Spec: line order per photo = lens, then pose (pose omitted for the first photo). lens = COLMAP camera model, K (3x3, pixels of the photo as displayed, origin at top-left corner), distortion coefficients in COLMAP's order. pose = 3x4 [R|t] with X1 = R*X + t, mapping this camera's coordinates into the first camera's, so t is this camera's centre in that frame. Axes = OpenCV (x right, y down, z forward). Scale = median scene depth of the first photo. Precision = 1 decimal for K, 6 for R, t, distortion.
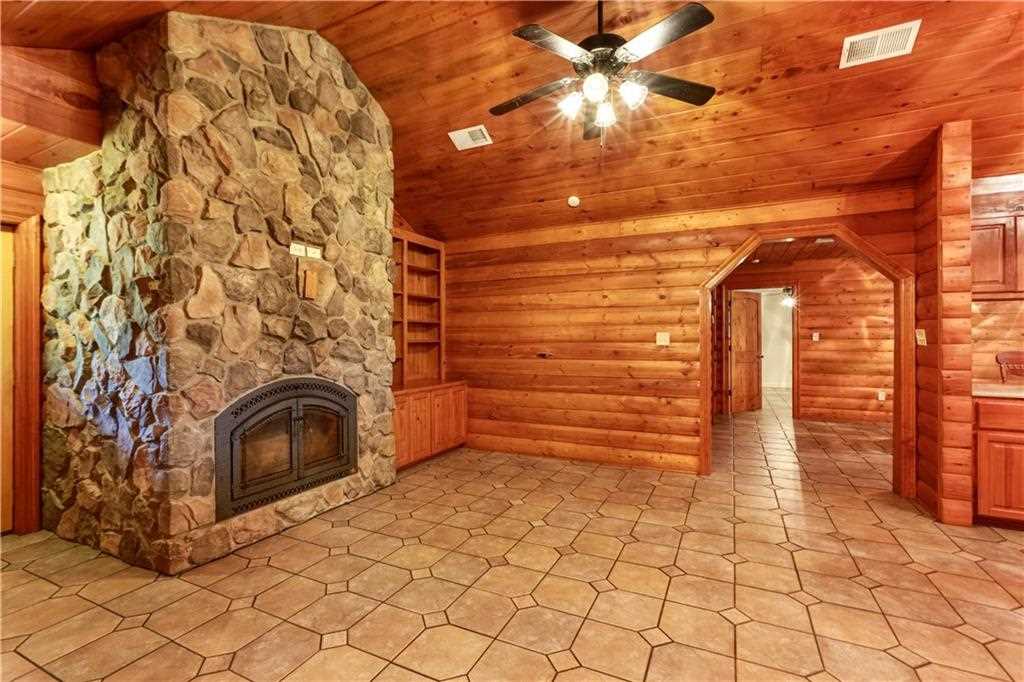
lens RADIAL K [[463.5, 0, 512.0], [0, 463.5, 341.0], [0, 0, 1]] dist [-0.025849, 0.000187]
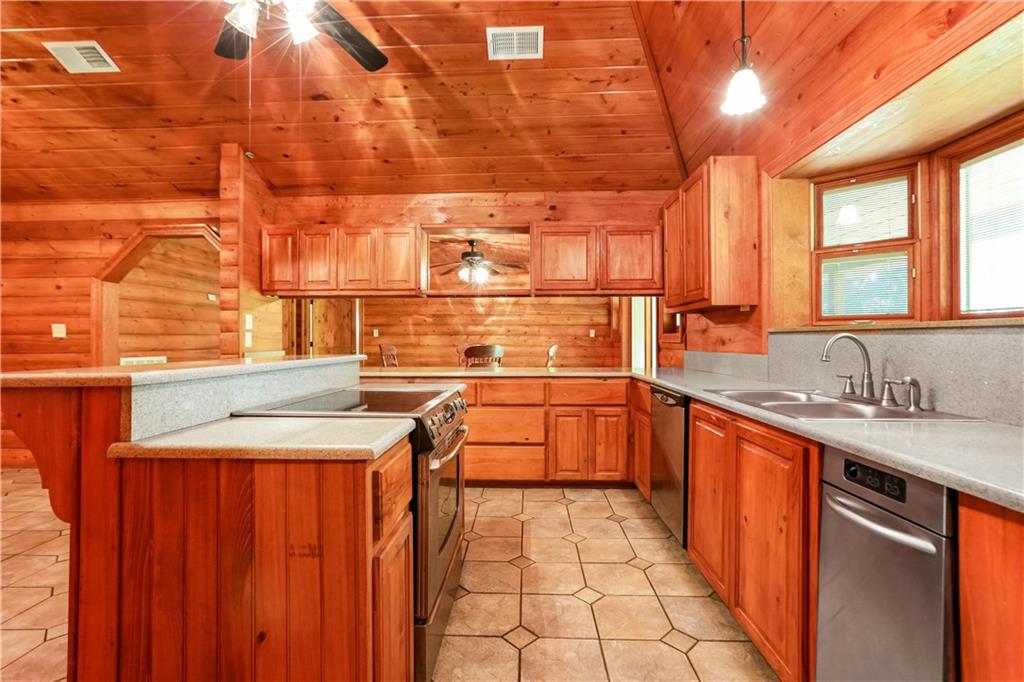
lens RADIAL K [[463.5, 0, 512.0], [0, 463.5, 341.0], [0, 0, 1]] dist [-0.025849, 0.000187]
pose [[0.899427, -0.002920, 0.437062, 0.762309], [0.004507, 0.999986, -0.002595, 0.022972], [-0.437049, 0.004304, 0.899428, -0.259645]]
